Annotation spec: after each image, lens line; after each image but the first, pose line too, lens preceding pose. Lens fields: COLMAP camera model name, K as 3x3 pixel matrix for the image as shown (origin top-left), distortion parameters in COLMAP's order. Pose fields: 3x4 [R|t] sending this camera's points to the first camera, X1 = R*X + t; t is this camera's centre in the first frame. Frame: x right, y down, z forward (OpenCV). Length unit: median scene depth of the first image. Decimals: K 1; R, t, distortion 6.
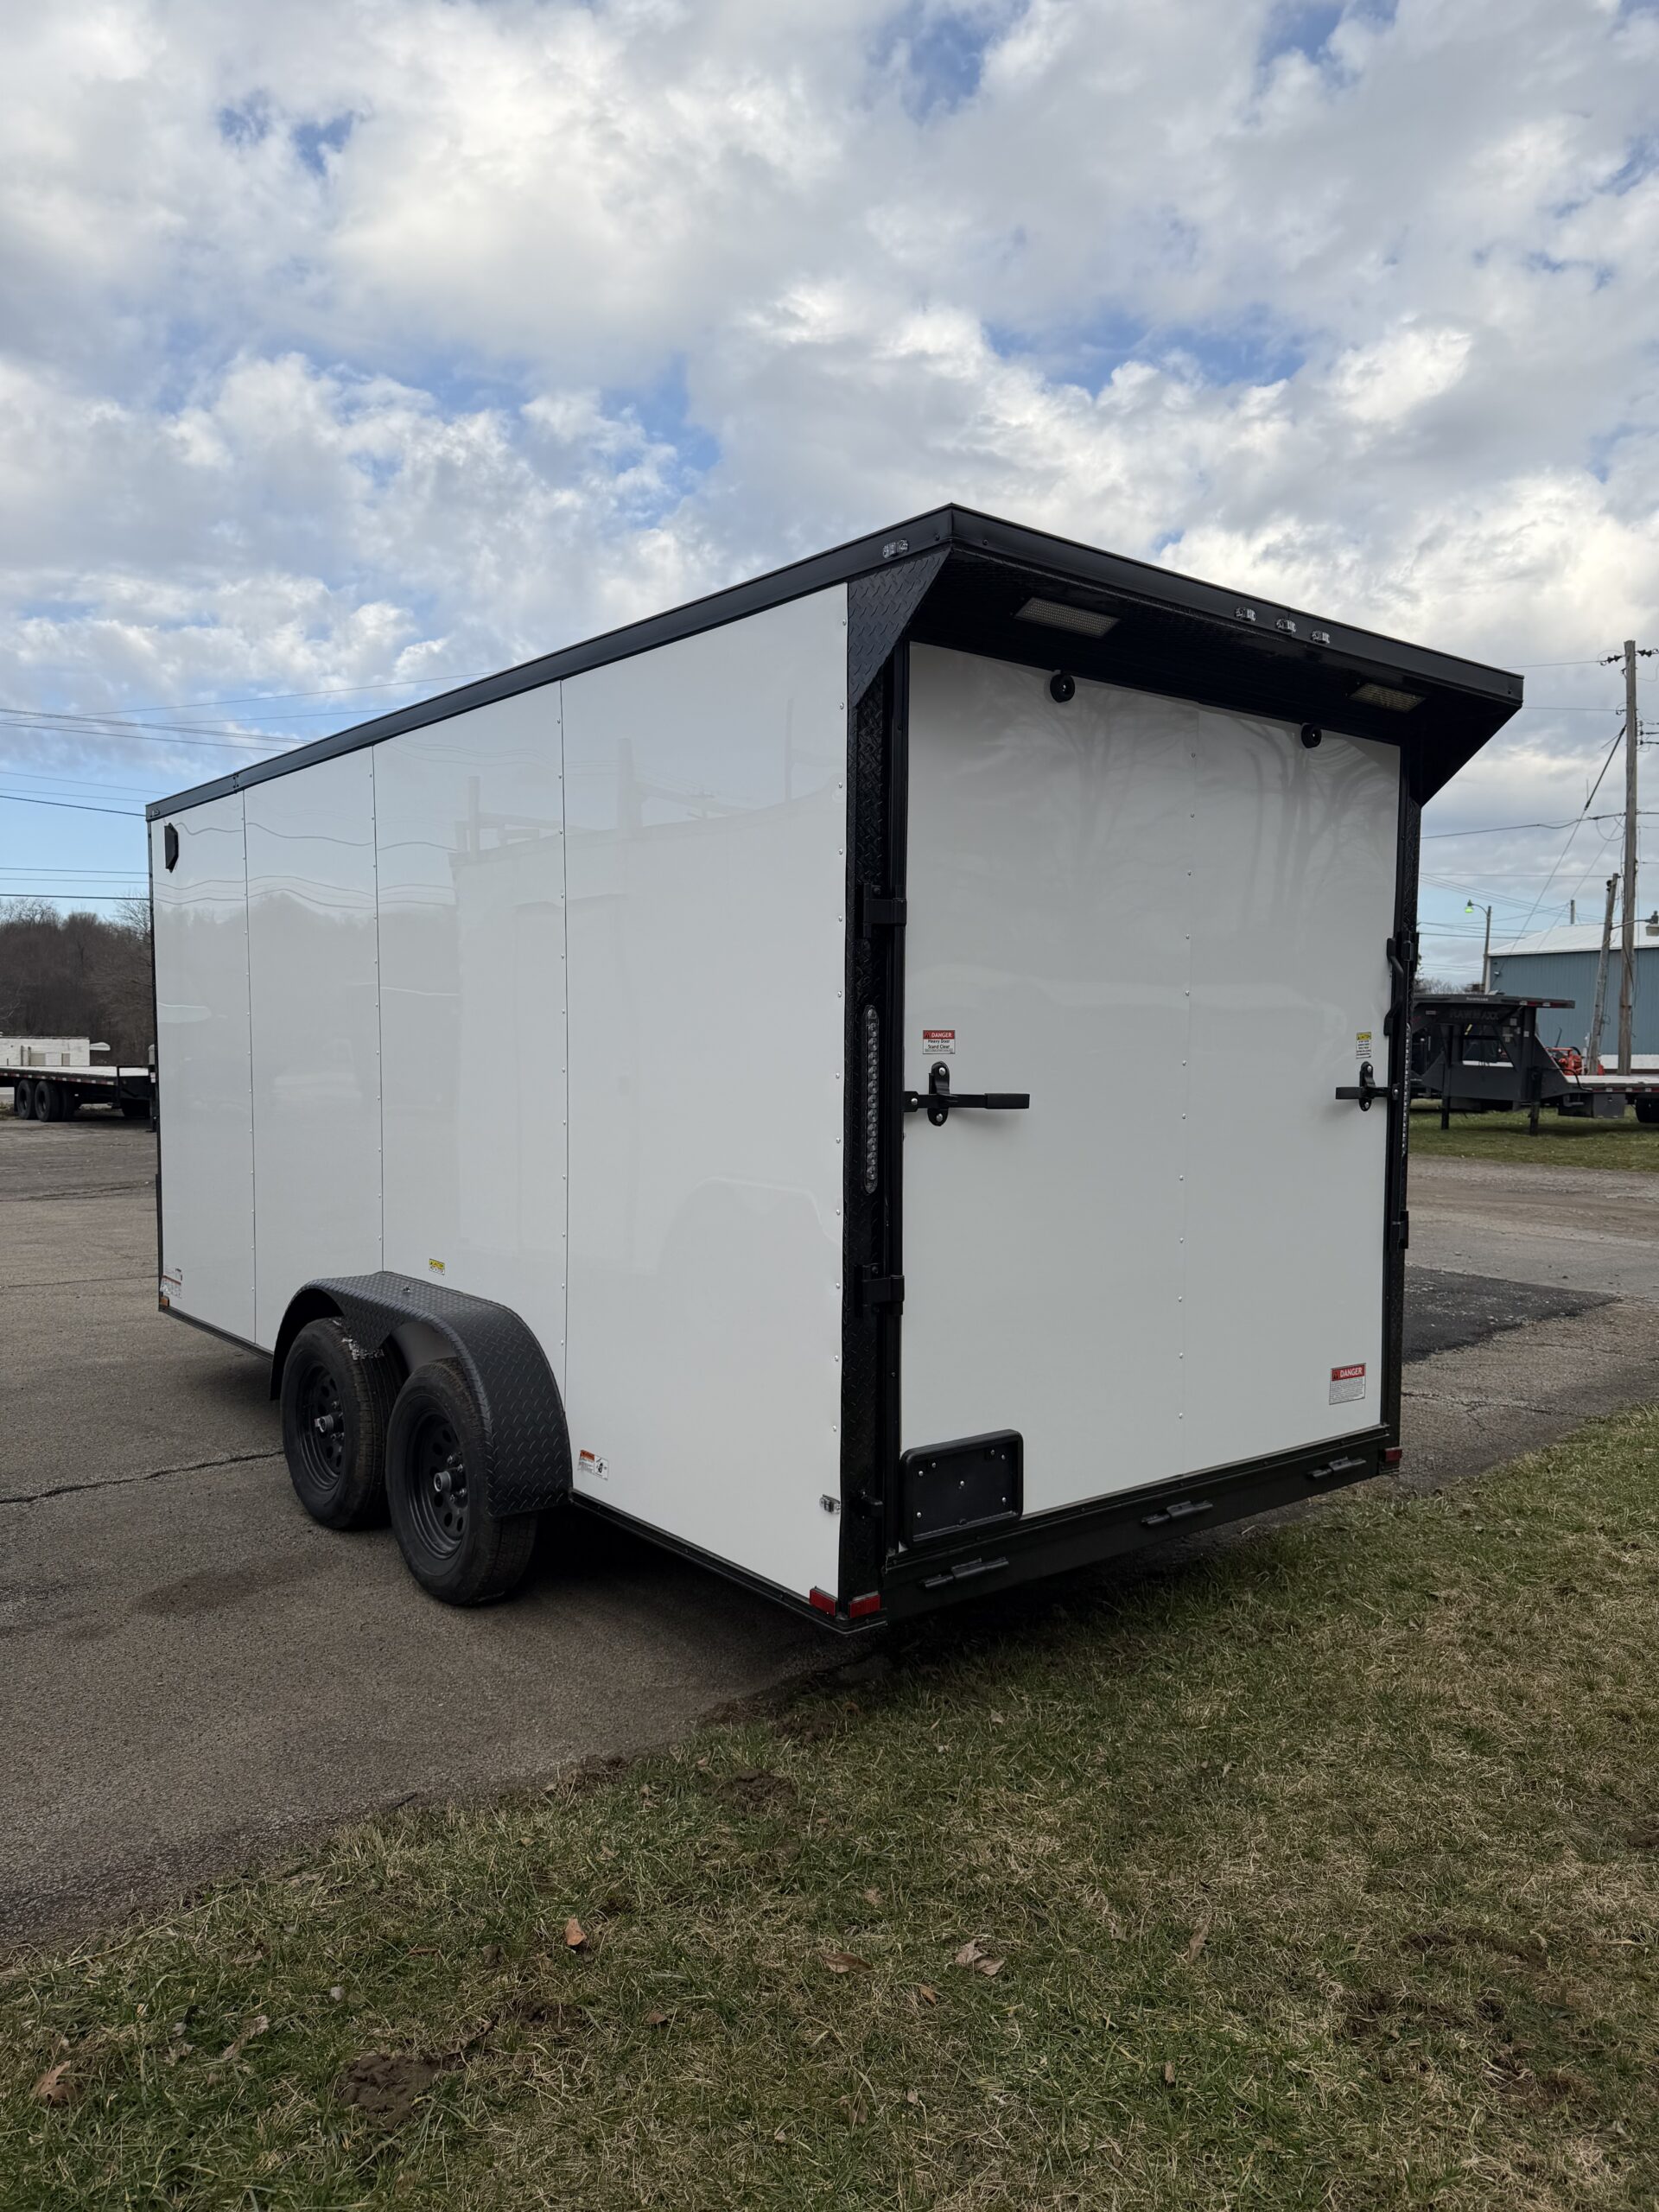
lens RADIAL K [[1565.0, 0, 841.4], [0, 1565.0, 1105.3], [0, 0, 1]] dist [-0.000033, -0.006479]
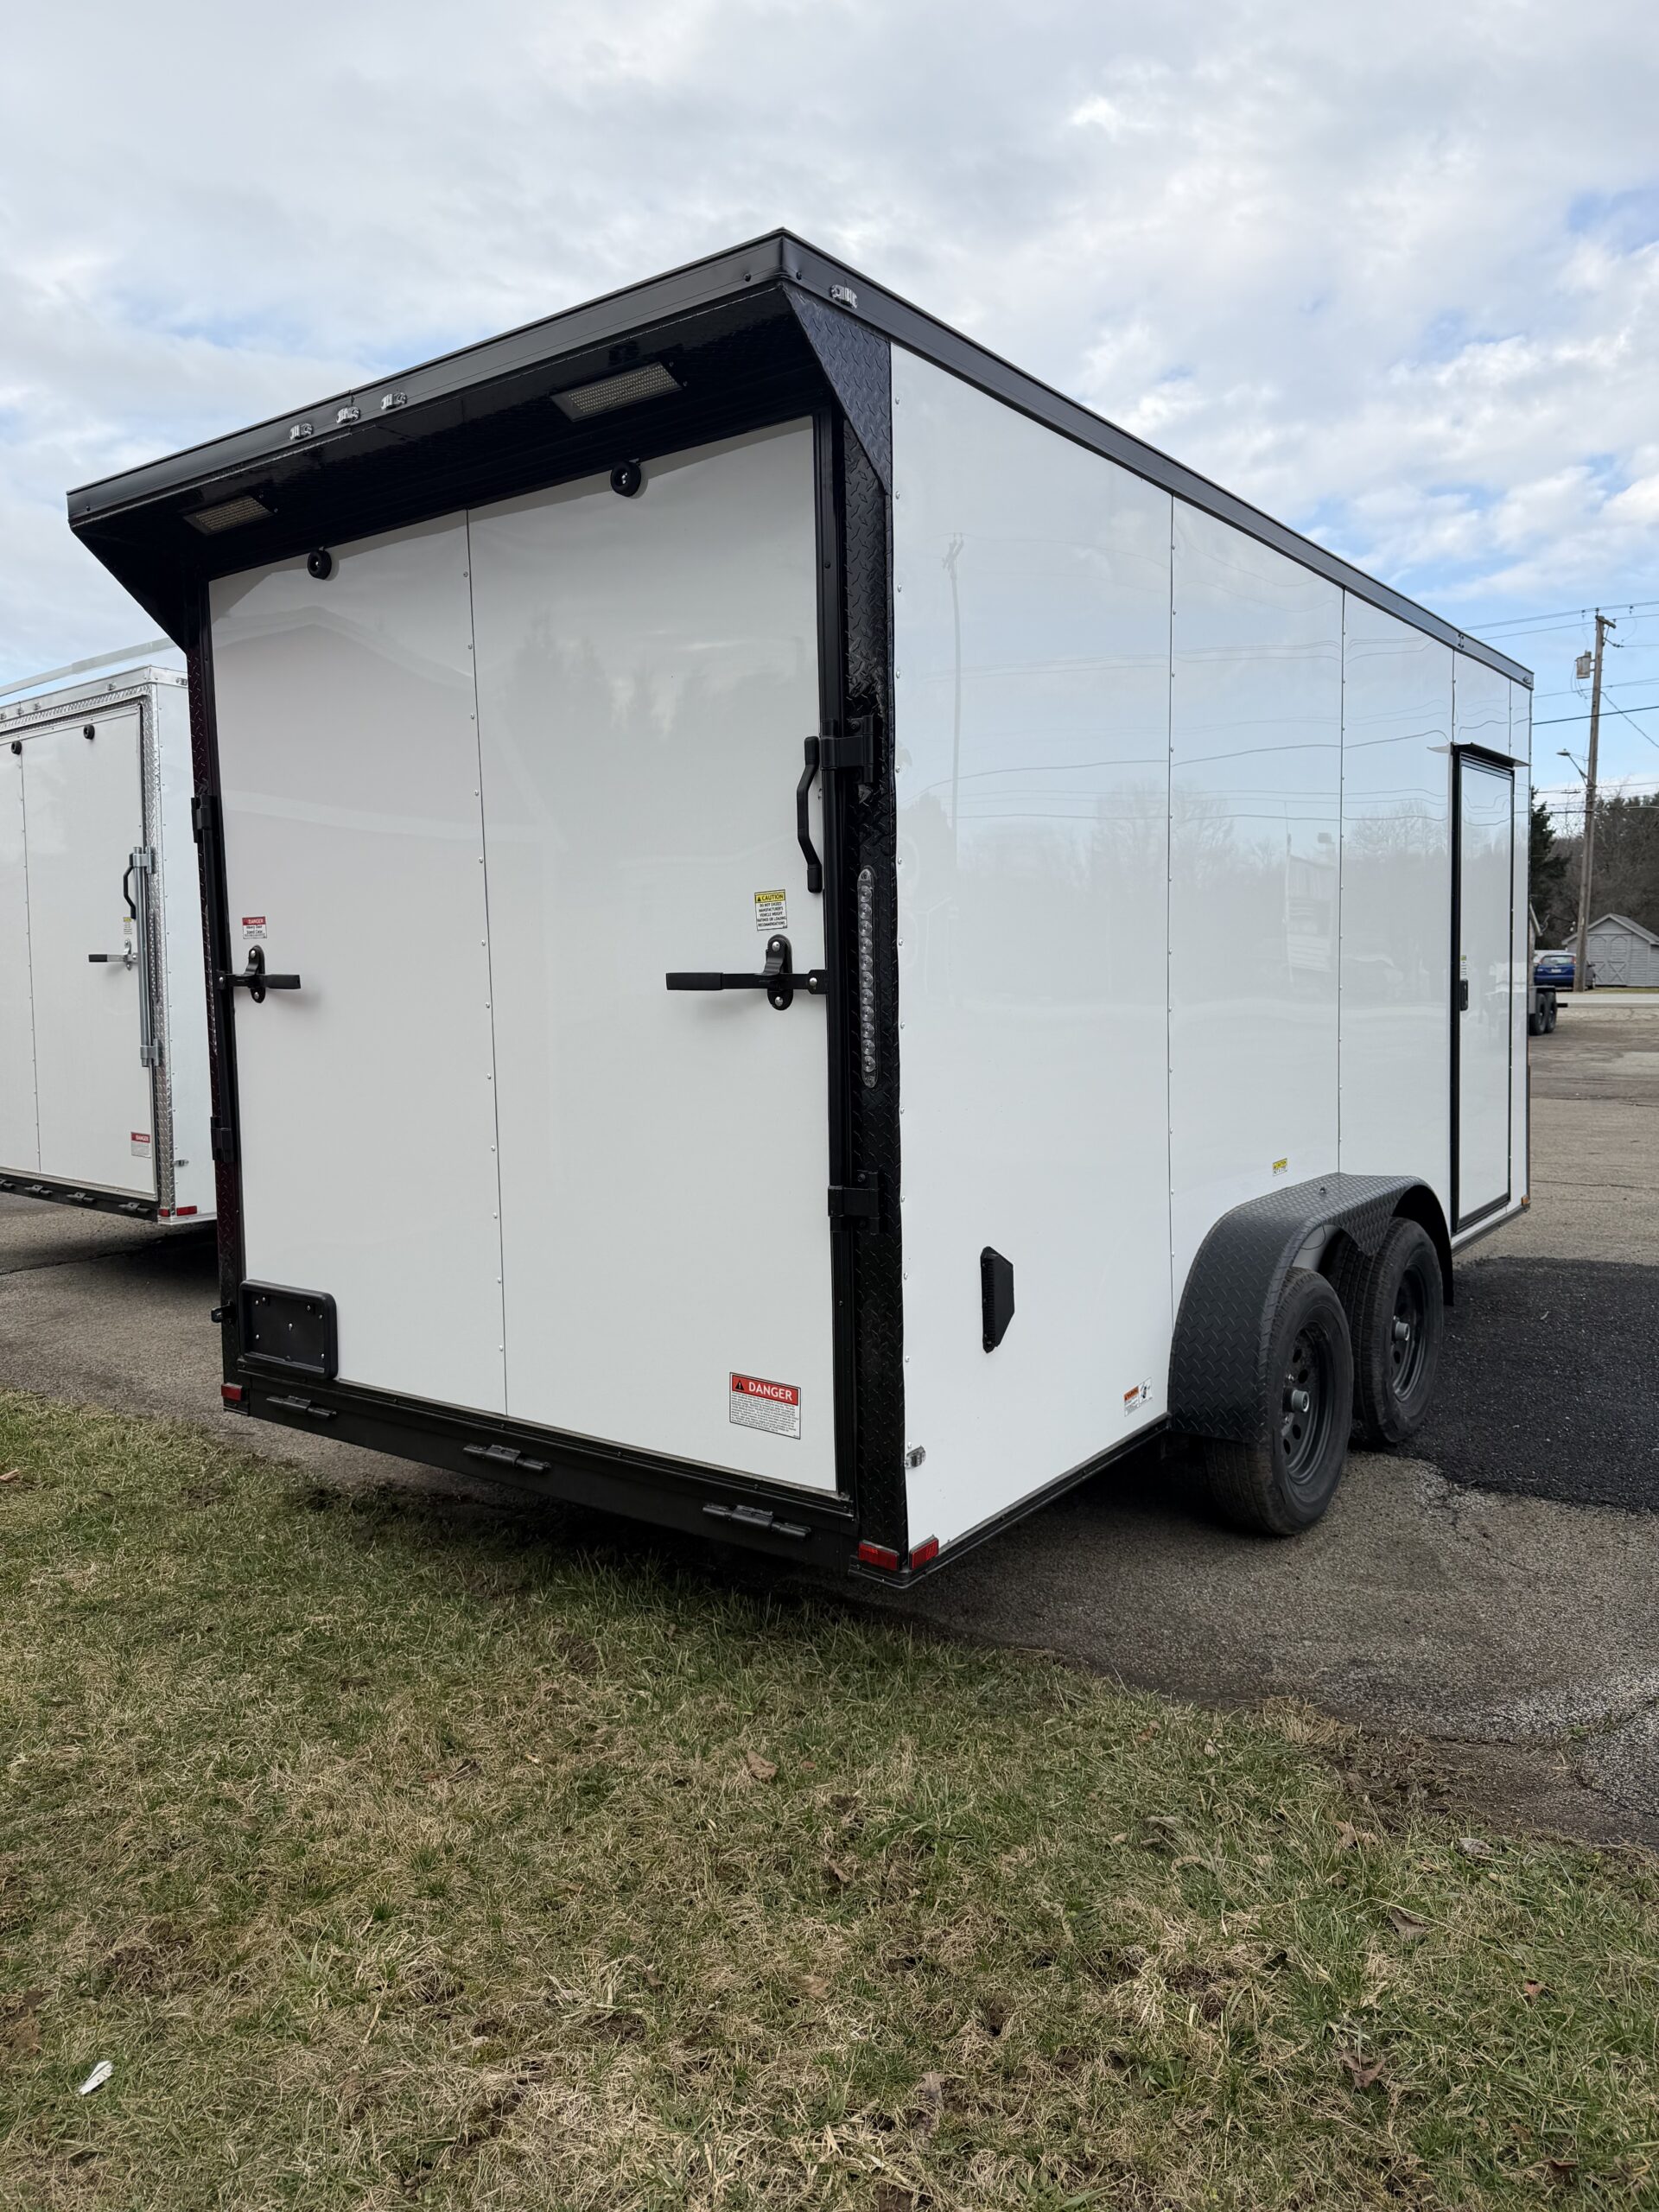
lens RADIAL K [[1565.0, 0, 837.5], [0, 1565.0, 1097.0], [0, 0, 1]] dist [-0.000033, -0.006479]
pose [[0.281188, 0.075145, -0.956706, 0.993610], [-0.022950, 0.997171, 0.071579, -0.007300], [0.959378, 0.001829, 0.282117, 0.848072]]
